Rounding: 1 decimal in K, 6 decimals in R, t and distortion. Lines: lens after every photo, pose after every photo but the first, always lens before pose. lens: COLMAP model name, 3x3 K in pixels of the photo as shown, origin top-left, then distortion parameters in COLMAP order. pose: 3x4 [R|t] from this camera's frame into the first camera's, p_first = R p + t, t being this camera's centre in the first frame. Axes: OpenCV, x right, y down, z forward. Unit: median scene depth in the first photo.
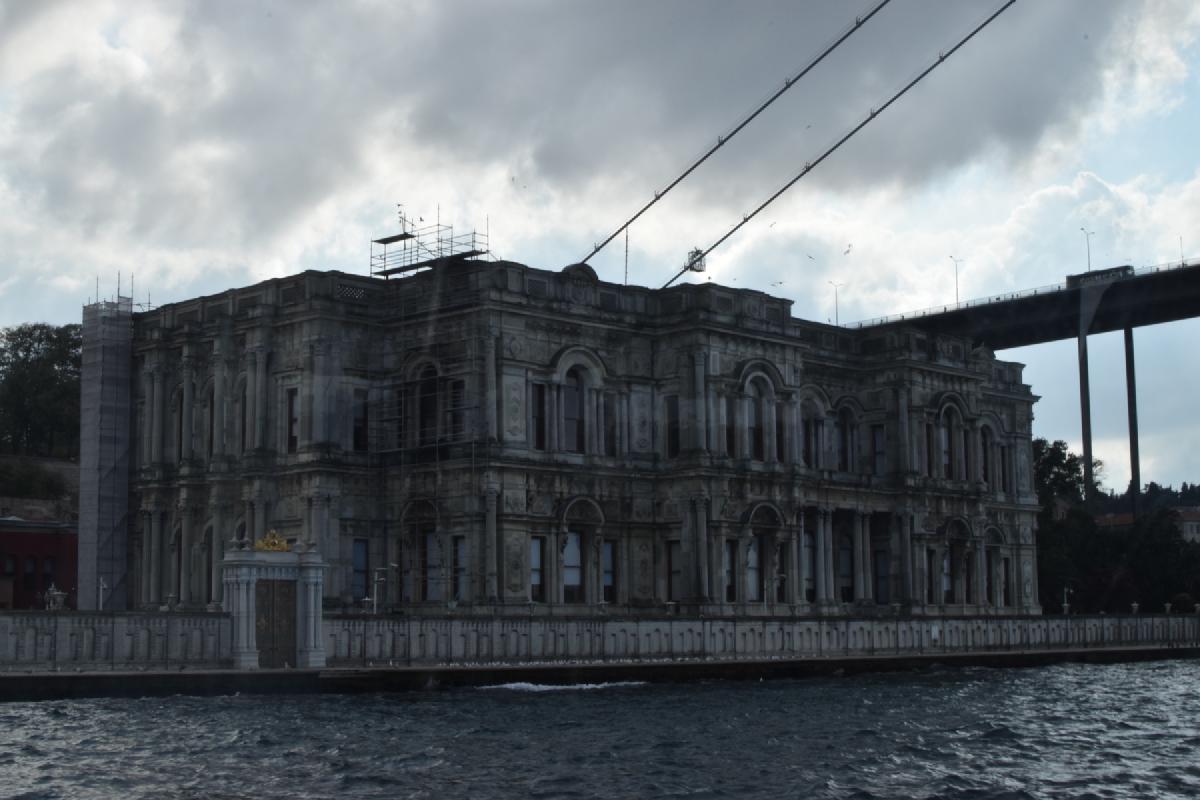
lens RADIAL K [[1701.9, 0, 600.0], [0, 1701.9, 400.0], [0, 0, 1]] dist [-0.164627, 0.020676]
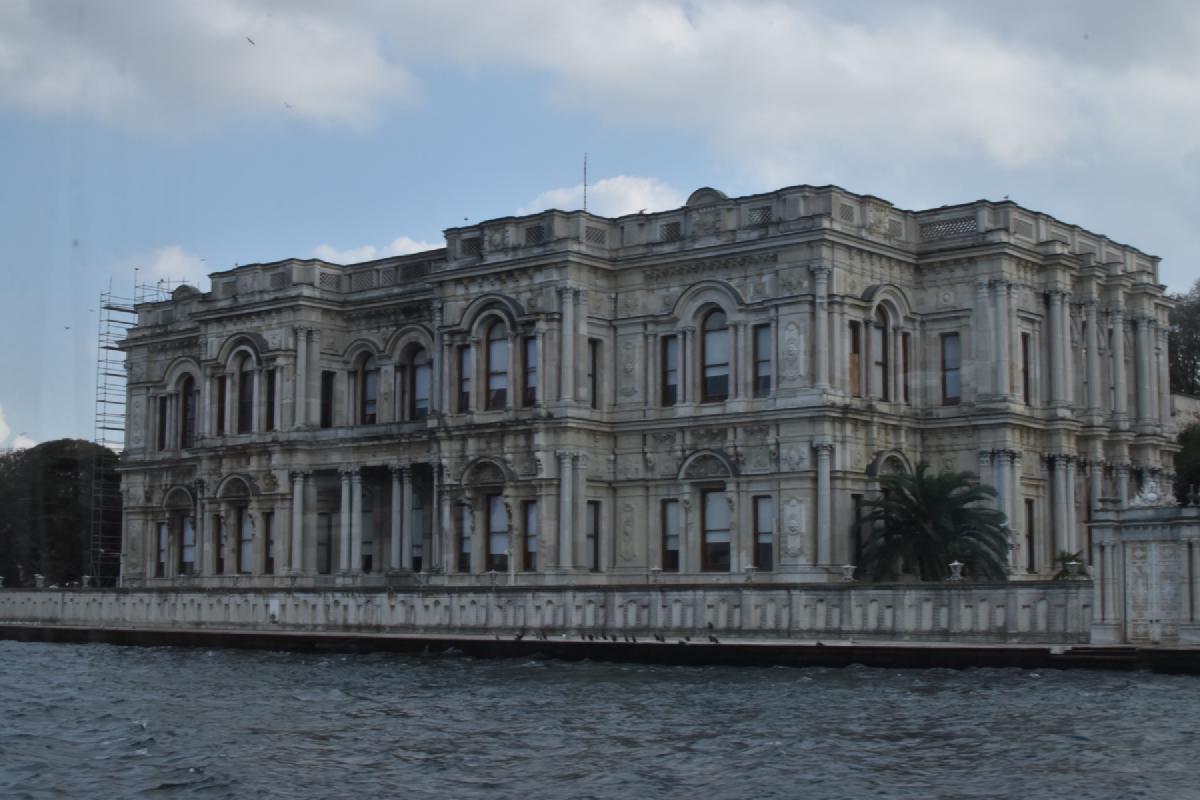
lens RADIAL K [[1701.9, 0, 600.0], [0, 1701.9, 400.0], [0, 0, 1]] dist [-0.164627, 0.020676]
pose [[0.123189, -0.113553, -0.985865, 1.063897], [0.133976, 0.986240, -0.096855, 0.135432], [0.983298, -0.120151, 0.136708, 1.028082]]
